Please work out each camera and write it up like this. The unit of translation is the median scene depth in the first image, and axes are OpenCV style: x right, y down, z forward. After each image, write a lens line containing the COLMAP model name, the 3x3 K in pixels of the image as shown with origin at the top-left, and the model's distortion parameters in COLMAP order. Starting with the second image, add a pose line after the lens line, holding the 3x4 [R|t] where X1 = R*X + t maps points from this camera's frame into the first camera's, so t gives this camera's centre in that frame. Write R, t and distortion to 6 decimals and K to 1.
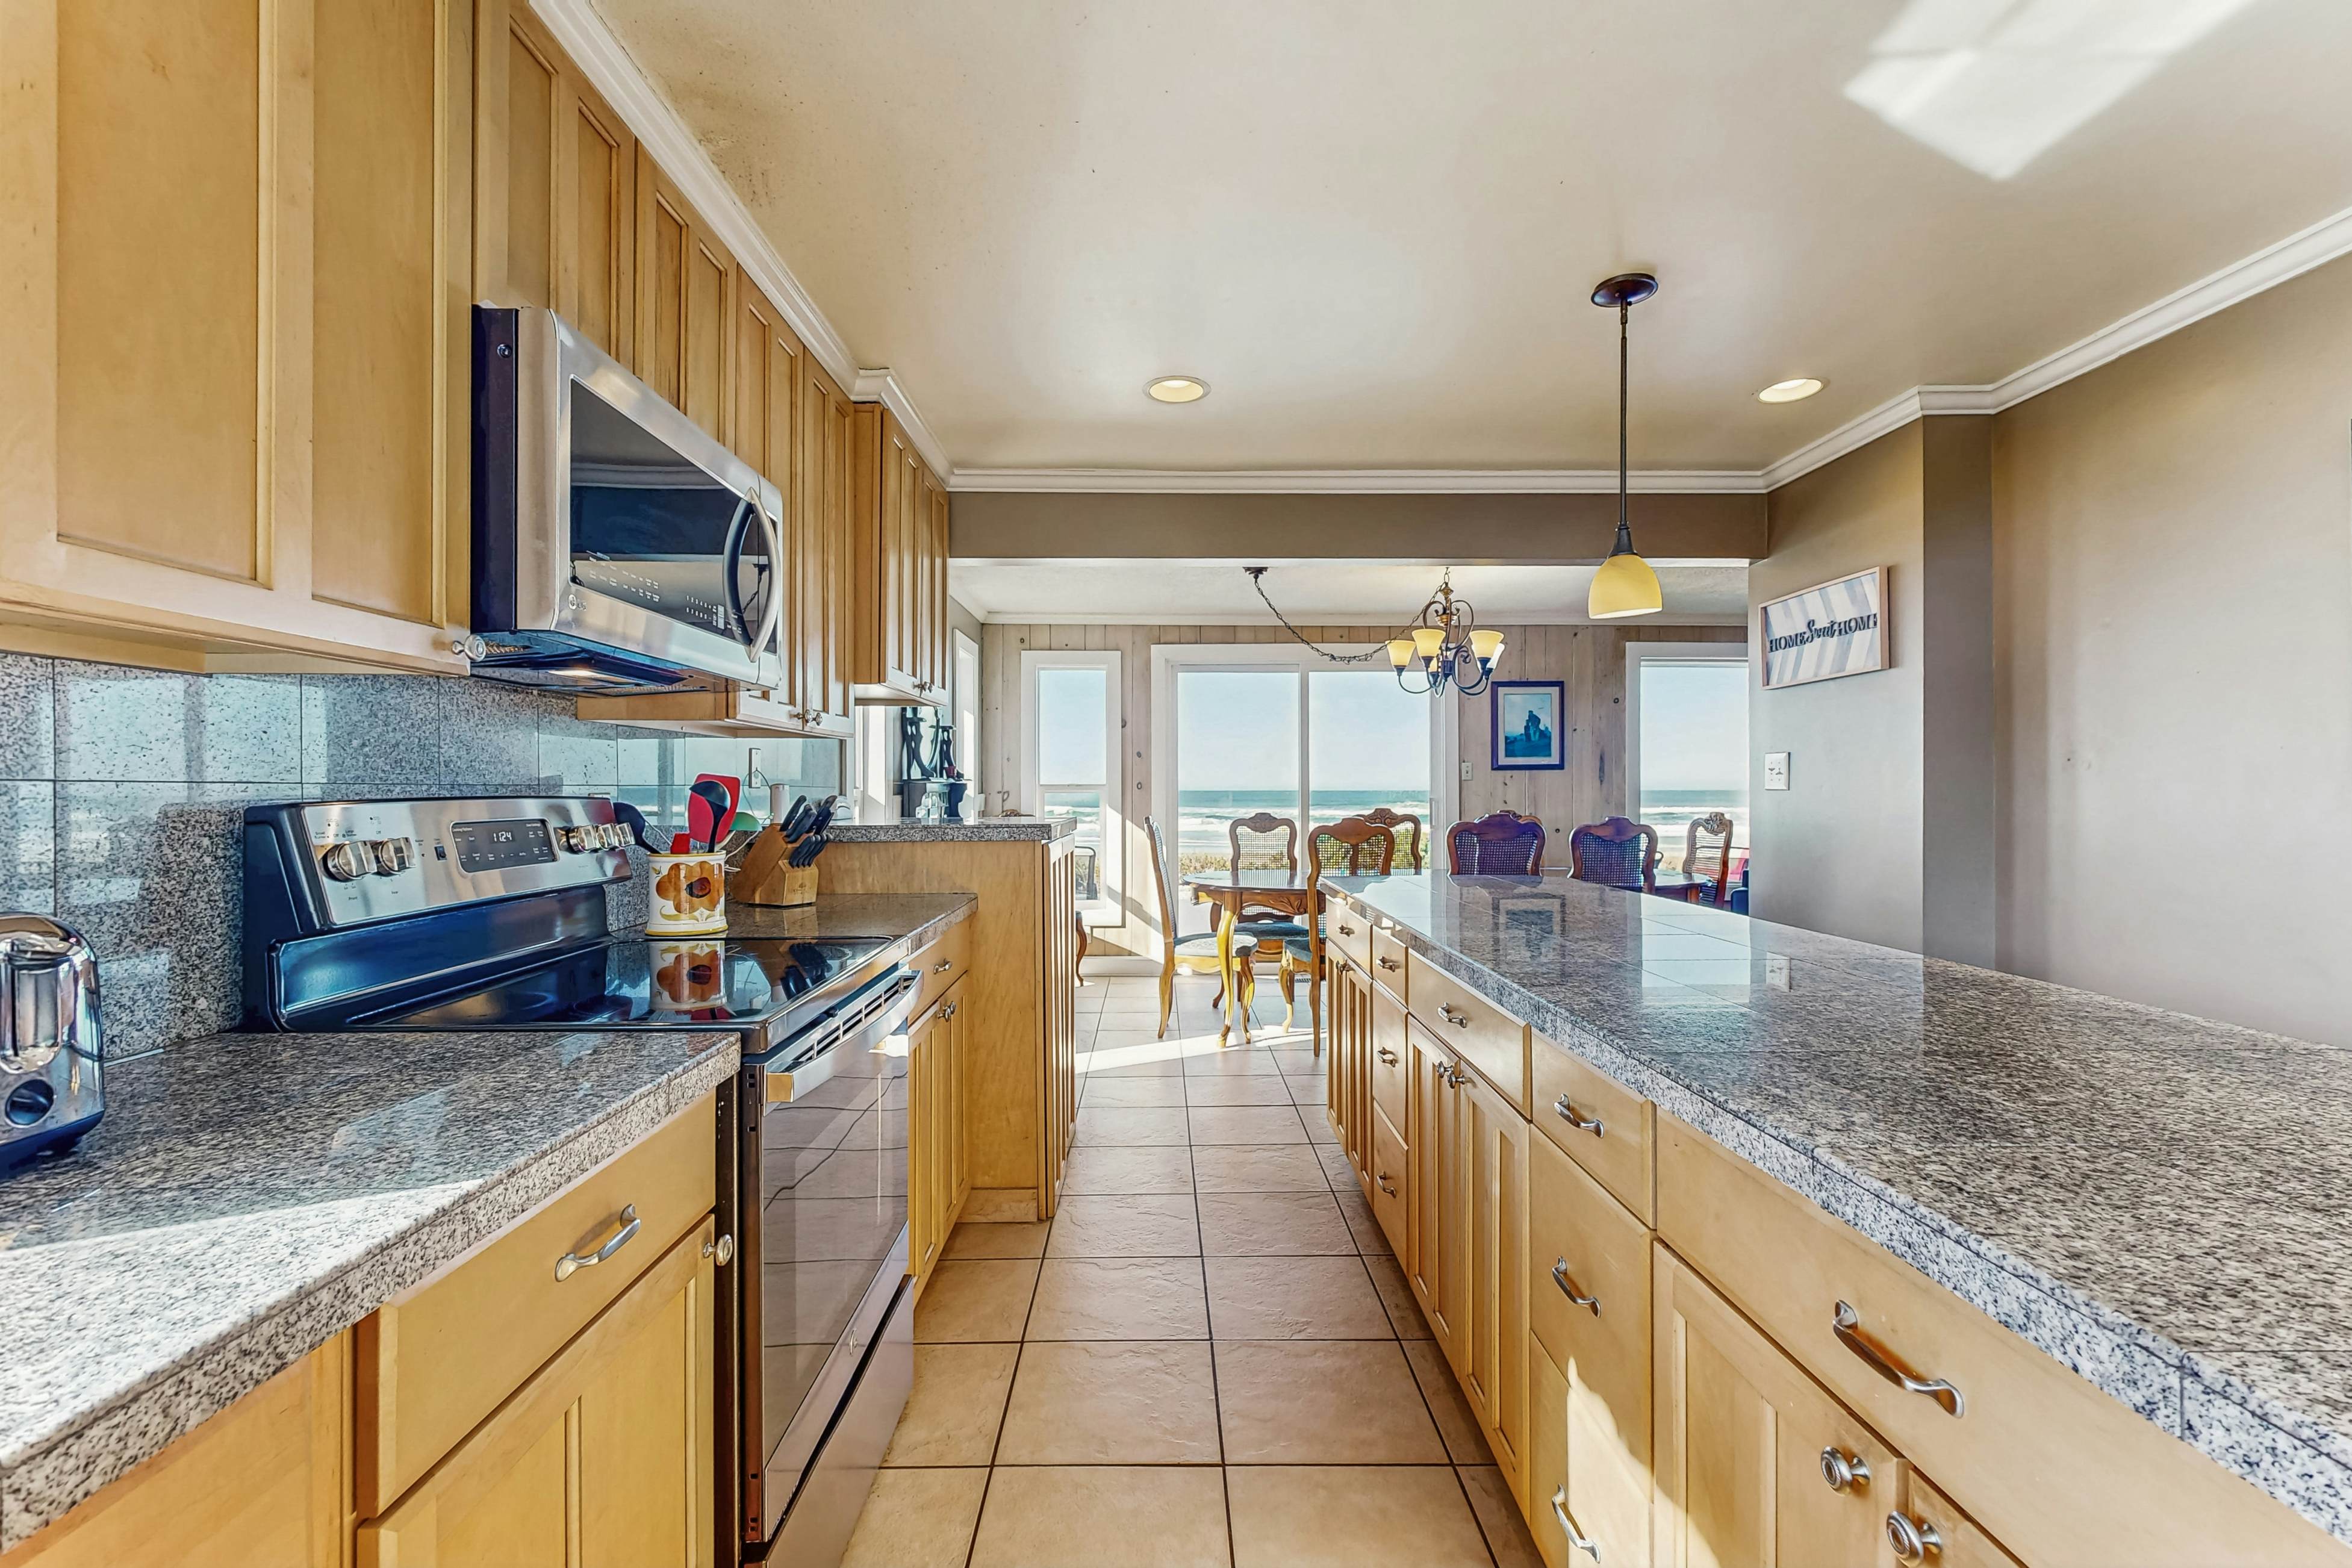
lens RADIAL K [[1037.9, 0, 1173.8], [0, 1037.9, 783.9], [0, 0, 1]] dist [-0.000724, 0.004400]
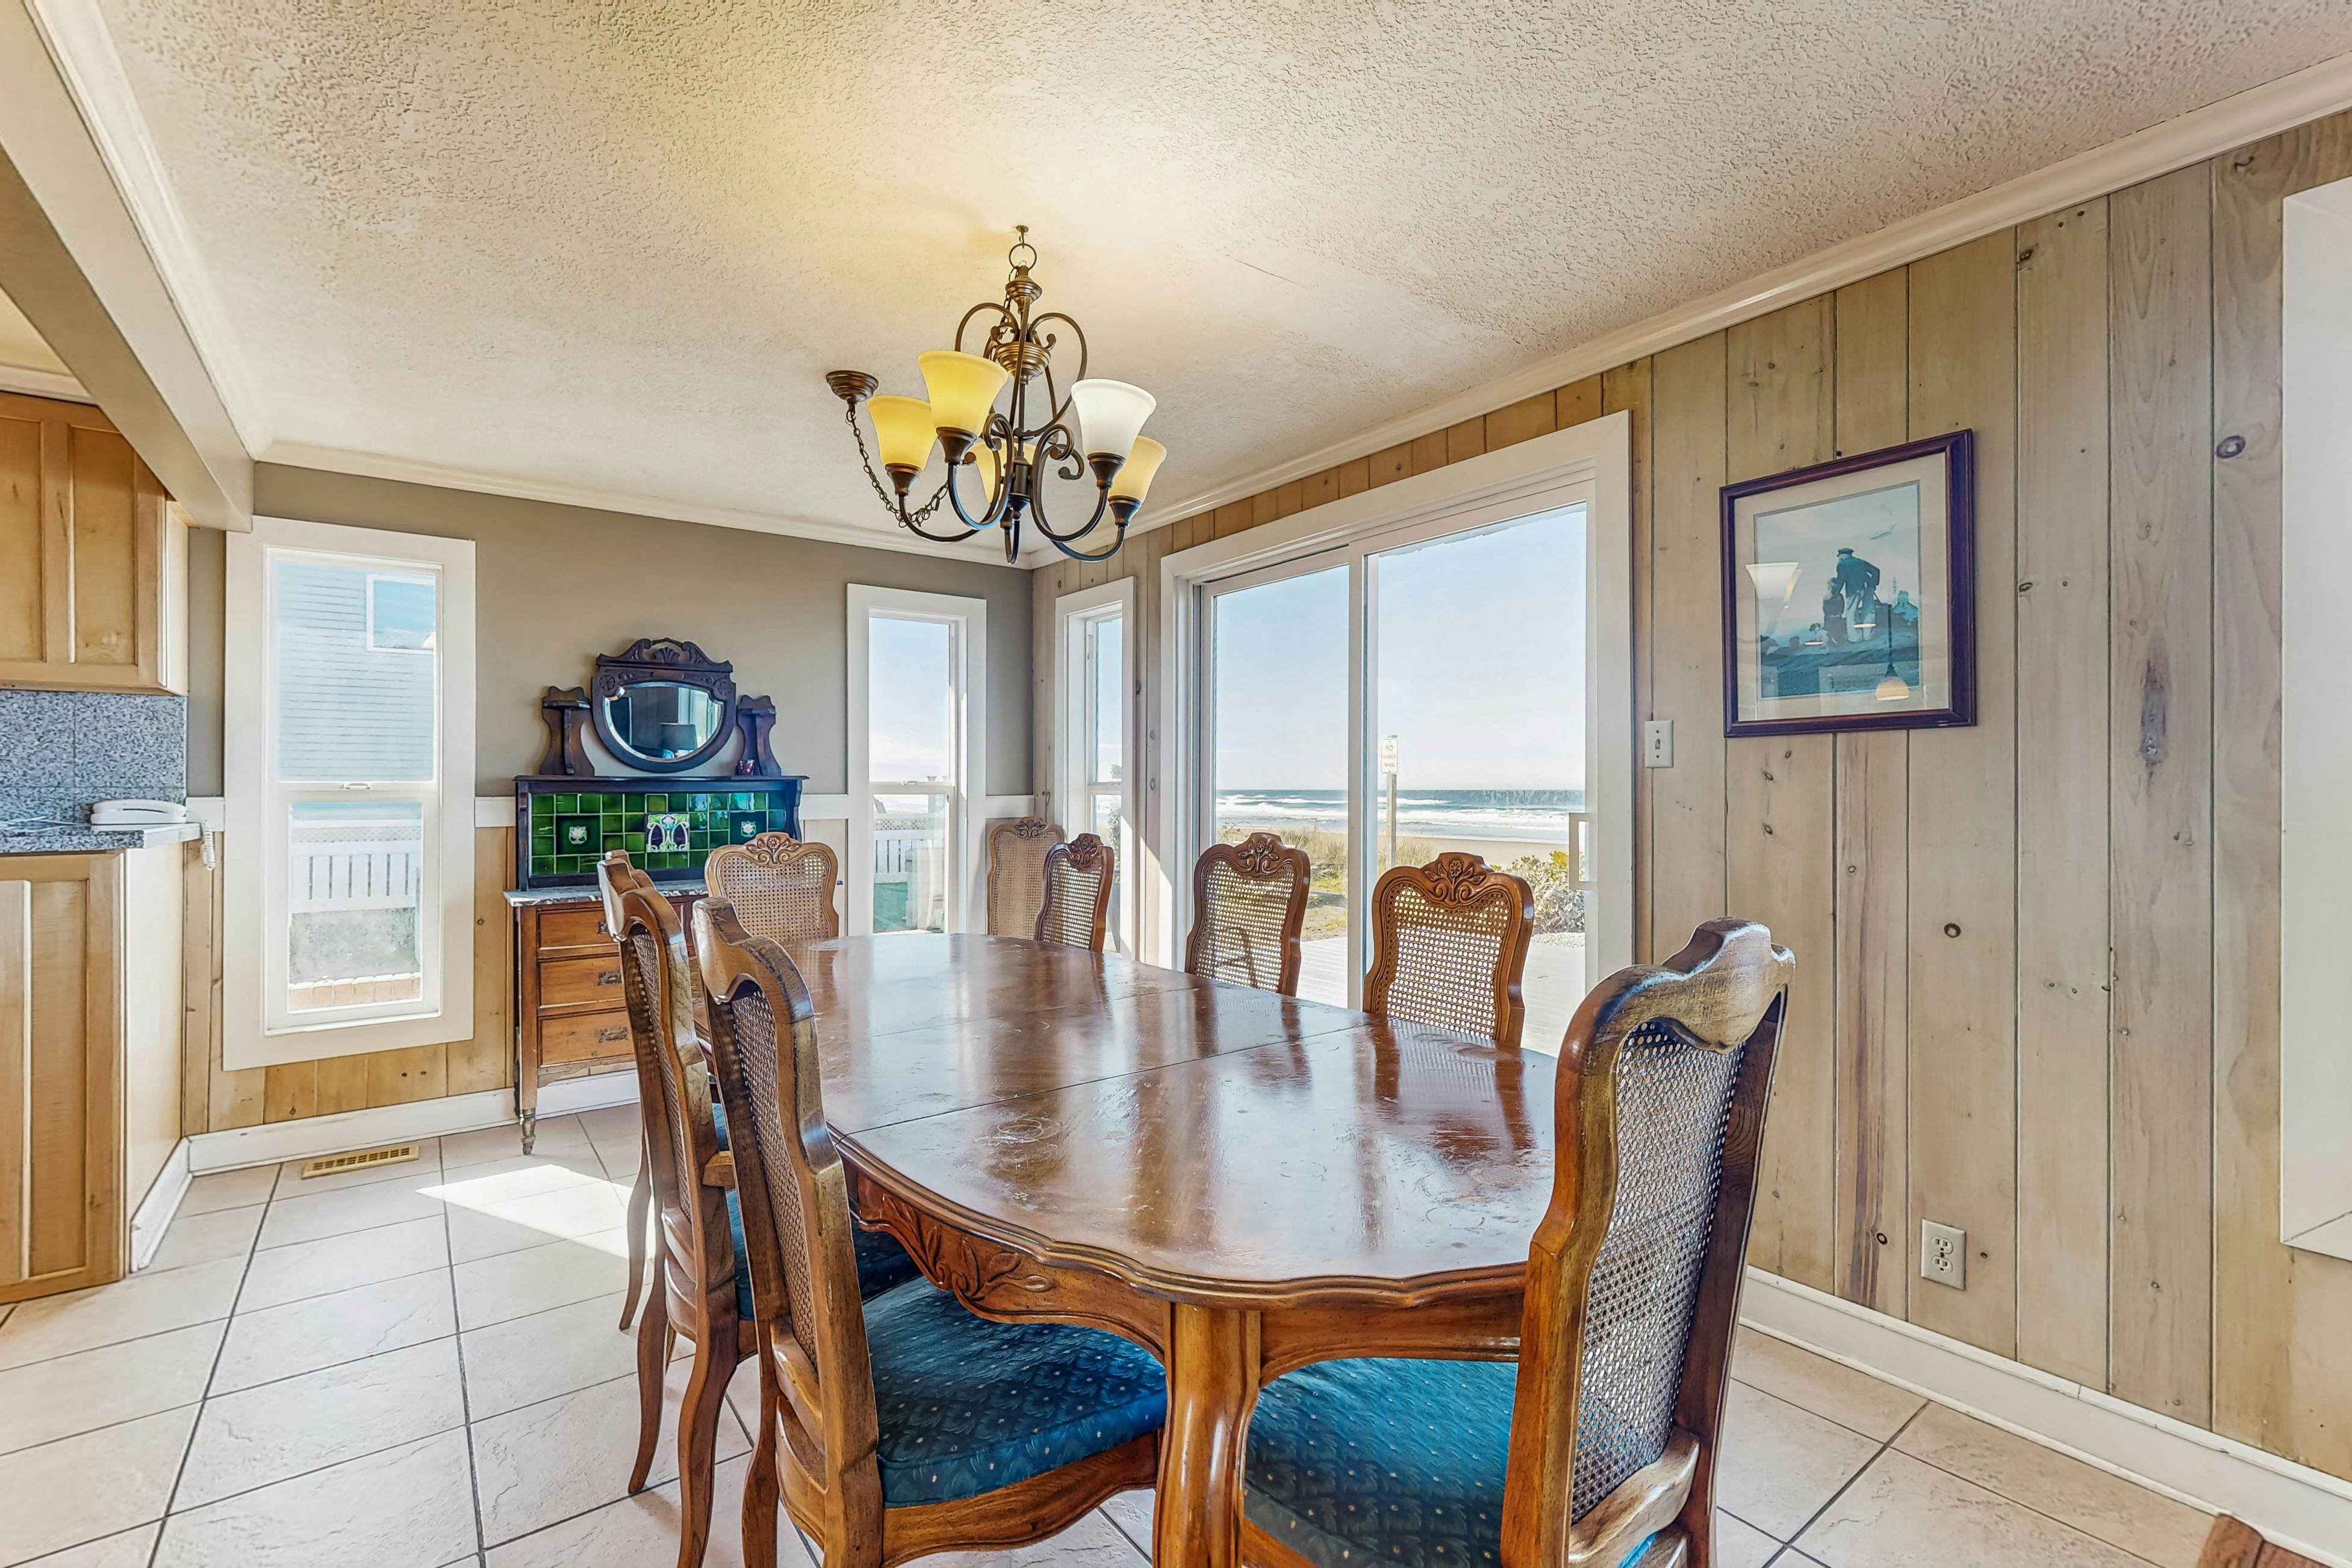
lens RADIAL K [[1037.9, 0, 1179.2], [0, 1037.9, 790.2], [0, 0, 1]] dist [-0.000724, 0.004400]
pose [[0.592244, -0.001627, -0.805757, 0.482679], [0.004836, 0.999987, 0.001535, 0.003368], [0.805744, -0.004806, 0.592244, 0.636604]]
